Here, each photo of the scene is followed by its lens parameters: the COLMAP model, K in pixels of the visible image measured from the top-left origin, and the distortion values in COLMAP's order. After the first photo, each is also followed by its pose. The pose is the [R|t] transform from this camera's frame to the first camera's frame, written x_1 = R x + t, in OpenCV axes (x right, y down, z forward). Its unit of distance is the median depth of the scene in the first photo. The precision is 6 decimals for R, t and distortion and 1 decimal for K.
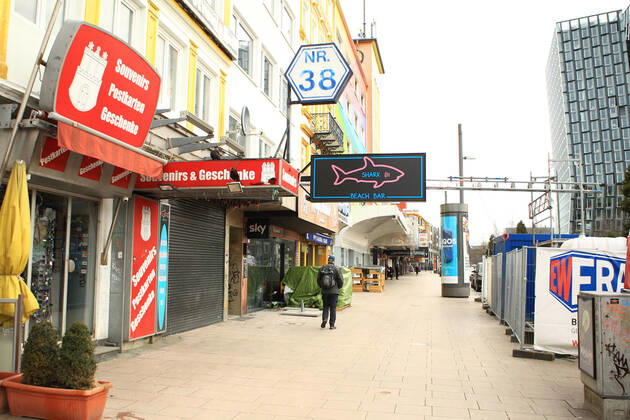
lens RADIAL K [[523.6, 0, 315.8], [0, 523.6, 224.7], [0, 0, 1]] dist [-0.073076, 0.020604]
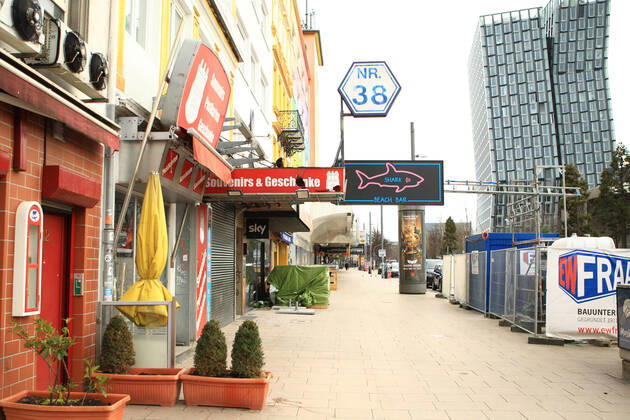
lens RADIAL K [[551.5, 0, 314.0], [0, 551.5, 225.8], [0, 0, 1]] dist [-0.055499, -0.005608]
pose [[0.989155, -0.001484, 0.146868, -0.260843], [-0.000045, 0.999946, 0.010409, -0.015274], [-0.146875, -0.010303, 0.989101, -0.112417]]
